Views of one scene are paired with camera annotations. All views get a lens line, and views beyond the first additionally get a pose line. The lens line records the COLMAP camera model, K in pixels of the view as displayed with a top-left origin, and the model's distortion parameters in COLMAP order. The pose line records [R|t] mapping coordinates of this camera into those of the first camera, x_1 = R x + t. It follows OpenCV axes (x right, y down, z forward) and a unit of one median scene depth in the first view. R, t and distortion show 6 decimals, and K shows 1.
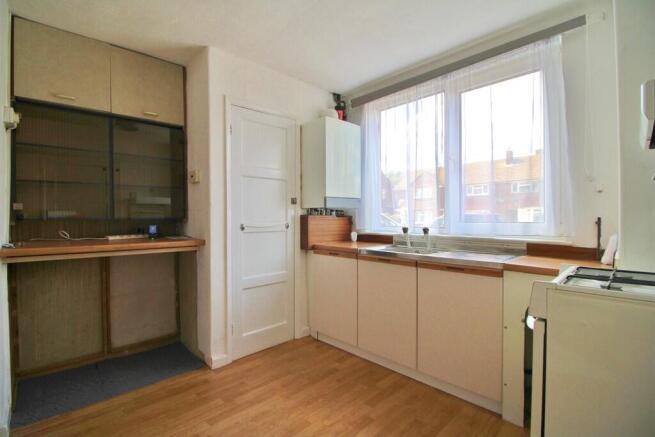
lens RADIAL K [[304.9, 0, 324.8], [0, 304.9, 217.0], [0, 0, 1]] dist [0.000069, -0.013899]
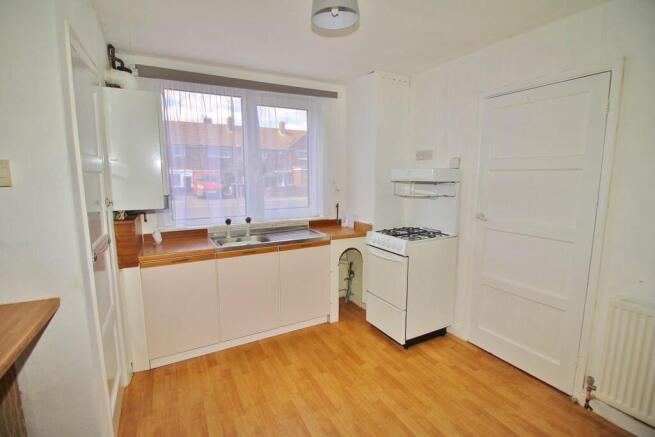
lens RADIAL K [[304.9, 0, 324.8], [0, 304.9, 217.0], [0, 0, 1]] dist [0.000069, -0.013899]
pose [[0.270120, -0.125311, 0.954637, -0.798521], [0.002638, 0.991587, 0.129415, -0.133643], [-0.962823, -0.032439, 0.268178, 0.446142]]
